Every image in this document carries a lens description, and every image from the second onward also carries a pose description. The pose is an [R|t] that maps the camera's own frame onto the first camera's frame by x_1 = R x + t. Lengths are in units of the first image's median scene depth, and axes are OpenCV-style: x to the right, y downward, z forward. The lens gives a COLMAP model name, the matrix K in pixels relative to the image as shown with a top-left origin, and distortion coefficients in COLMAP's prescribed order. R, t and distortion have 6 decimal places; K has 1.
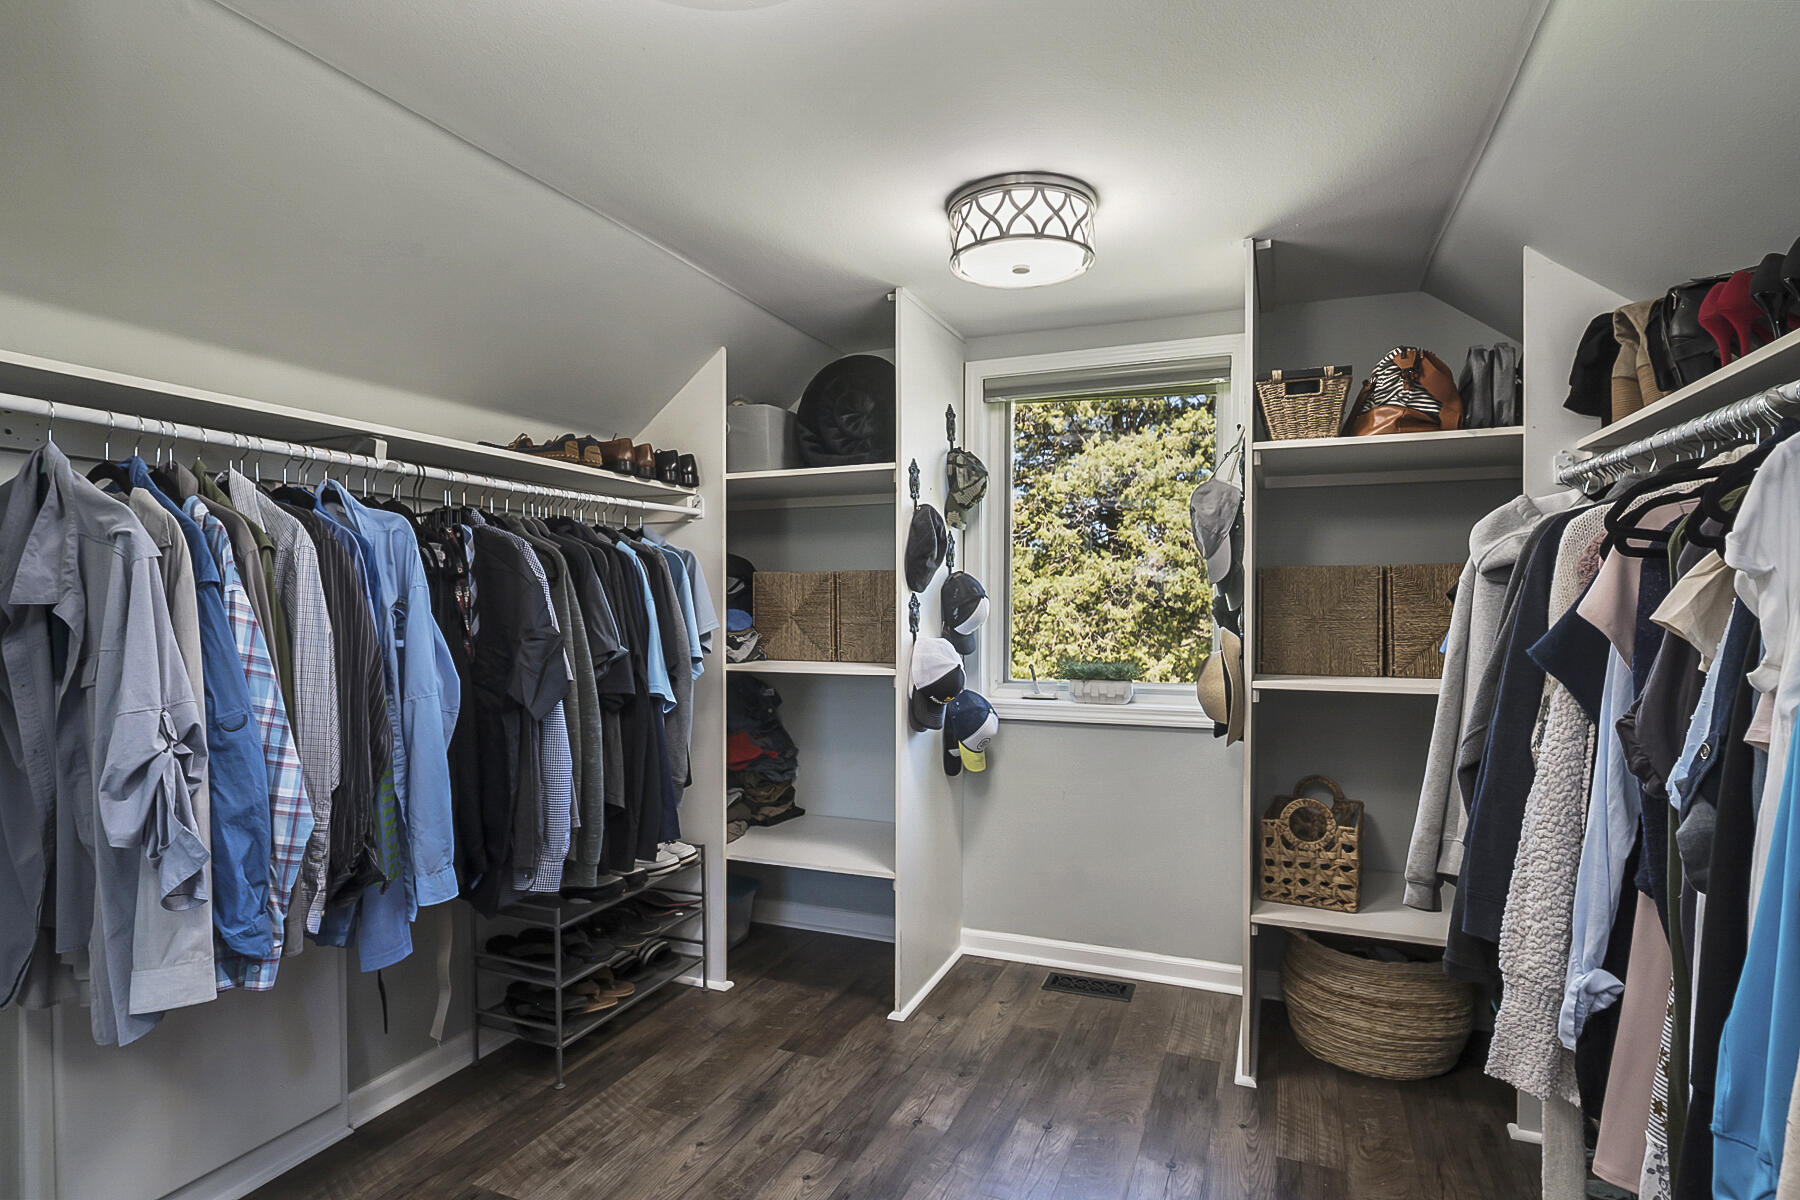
lens RADIAL K [[907.9, 0, 899.6], [0, 907.9, 601.4], [0, 0, 1]] dist [0.000218, -0.000008]
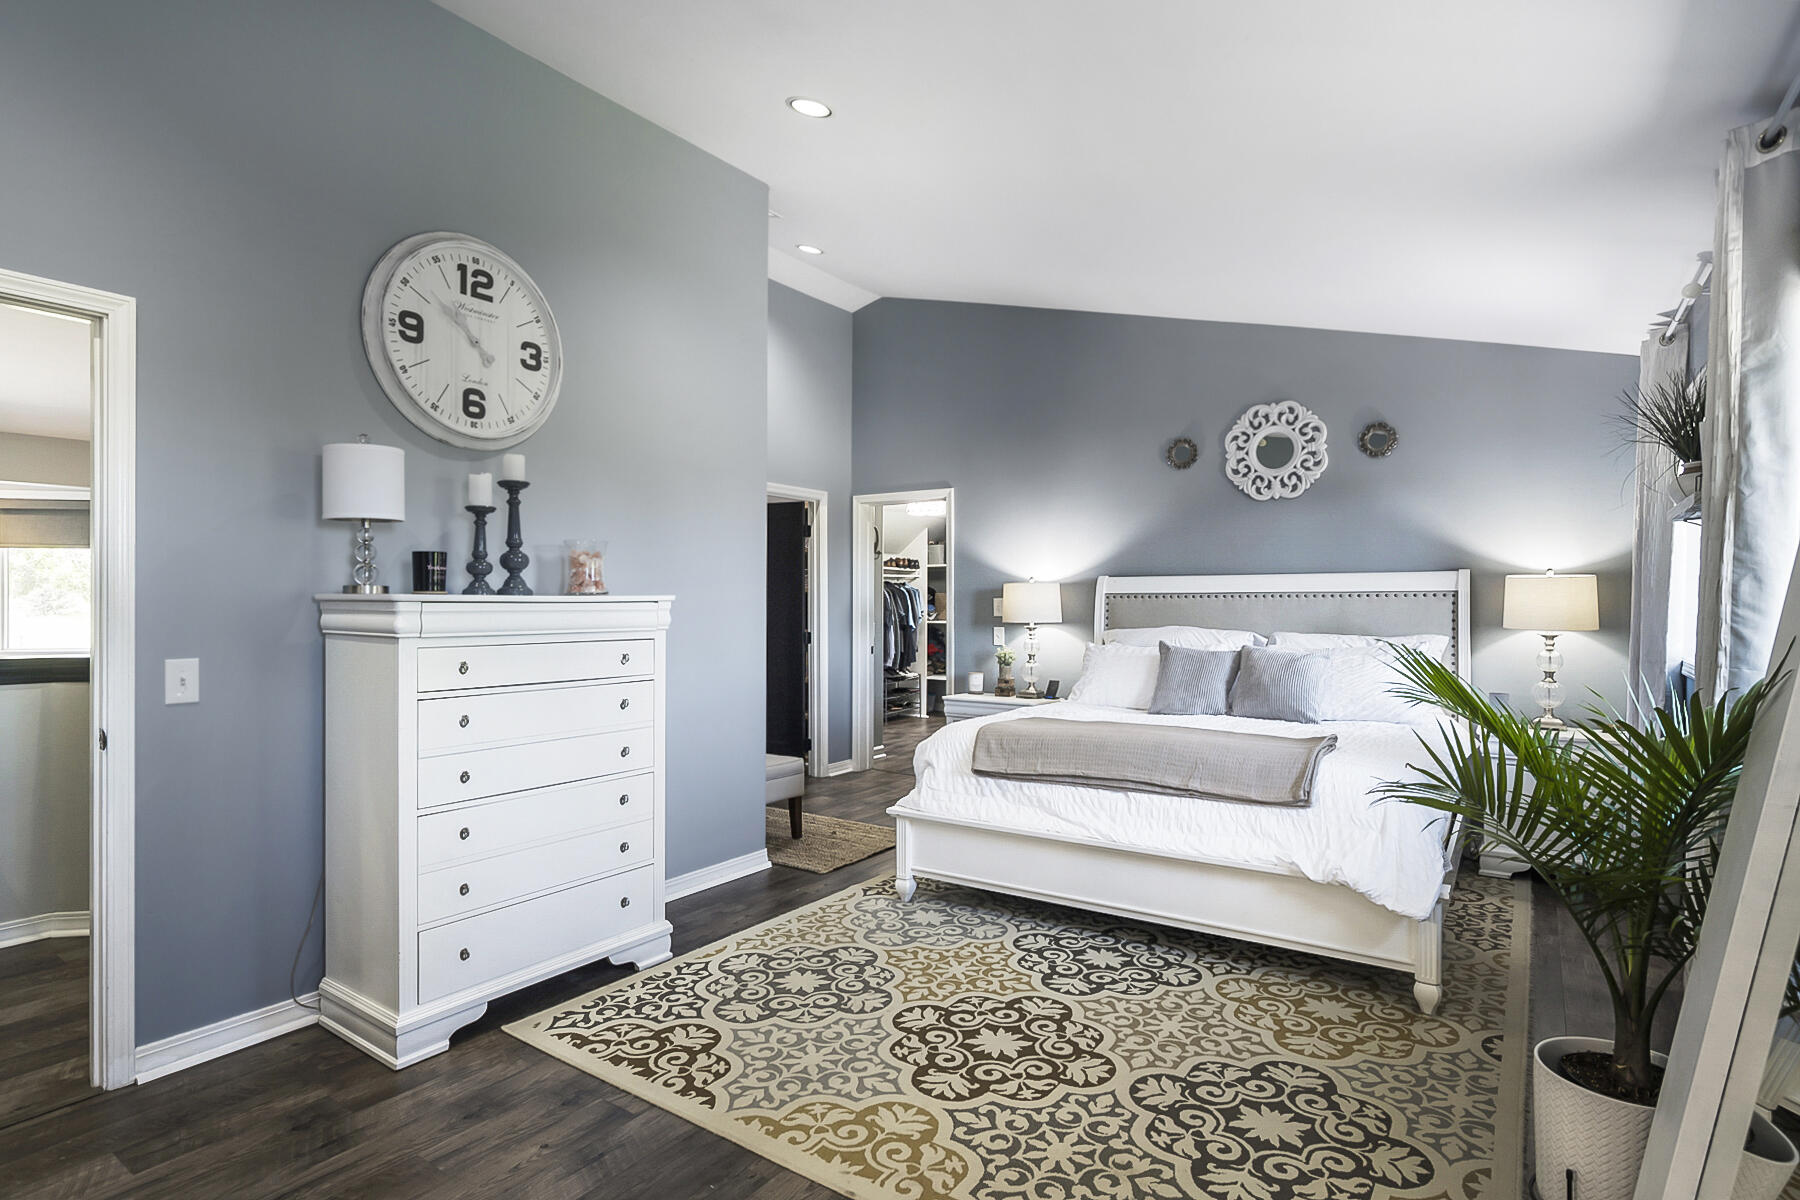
lens RADIAL K [[907.9, 0, 898.2], [0, 907.9, 604.8], [0, 0, 1]] dist [0.000218, -0.000008]
pose [[0.978999, 0.004870, -0.203805, 0.400674], [-0.003739, 0.999975, 0.005934, -0.010190], [0.203829, -0.005047, 0.978994, -2.380691]]
